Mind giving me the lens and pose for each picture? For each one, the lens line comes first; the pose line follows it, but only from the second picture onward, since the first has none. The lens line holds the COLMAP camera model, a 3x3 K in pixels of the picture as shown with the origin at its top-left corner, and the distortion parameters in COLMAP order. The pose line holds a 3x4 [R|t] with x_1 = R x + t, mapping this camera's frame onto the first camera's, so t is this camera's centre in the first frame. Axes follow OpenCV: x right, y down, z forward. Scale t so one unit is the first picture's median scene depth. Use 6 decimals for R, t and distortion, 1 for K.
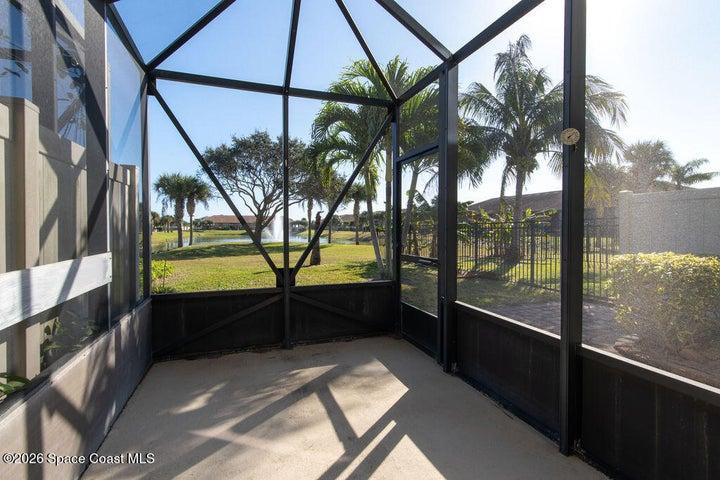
lens RADIAL K [[349.1, 0, 362.6], [0, 349.1, 234.9], [0, 0, 1]] dist [-0.004802, 0.000340]
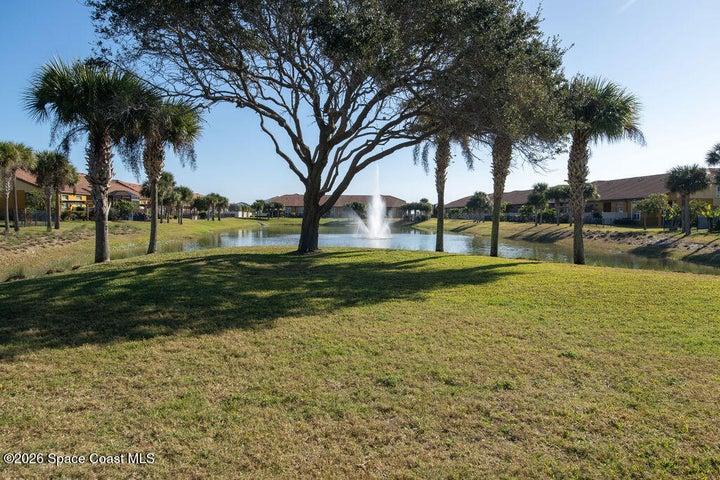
lens RADIAL K [[536.0, 0, 360.6], [0, 536.0, 235.1], [0, 0, 1]] dist [0.047507, -0.000318]
pose [[0.960107, 0.017610, -0.279079, -0.098692], [-0.013128, 0.999753, 0.017920, -0.008089], [0.279326, -0.013541, 0.960101, 0.562531]]
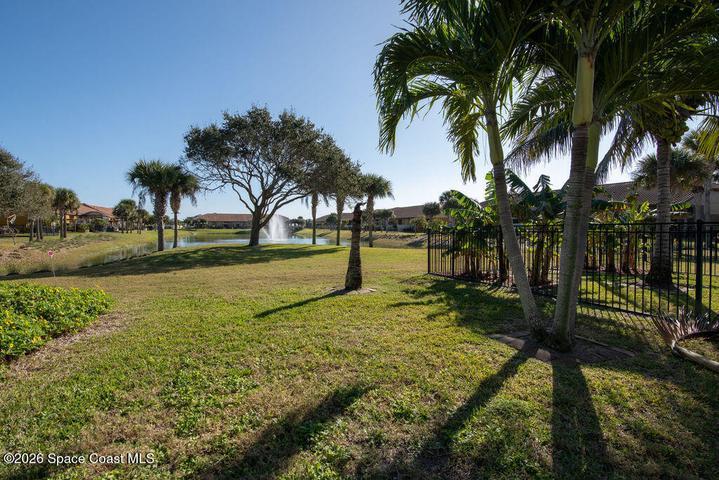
lens RADIAL K [[348.6, 0, 356.7], [0, 348.6, 236.2], [0, 0, 1]] dist [-0.004802, 0.000340]
pose [[0.999998, 0.001912, -0.000286, -0.066447], [-0.001910, 0.999971, 0.007335, -0.006138], [0.000300, -0.007335, 0.999973, 0.194719]]
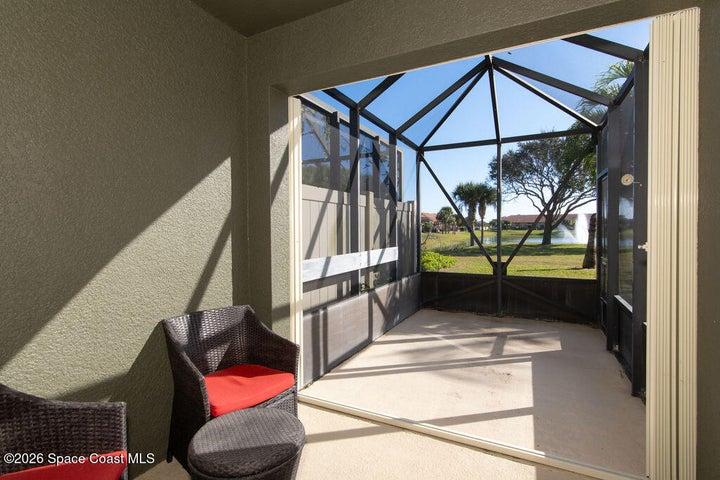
lens RADIAL K [[349.1, 0, 355.9], [0, 349.1, 237.6], [0, 0, 1]] dist [-0.004802, 0.000340]
pose [[0.676987, 0.014171, -0.735859, 0.070827], [-0.007820, 0.999897, 0.012061, -0.003025], [0.735954, -0.002411, 0.677027, -0.068007]]
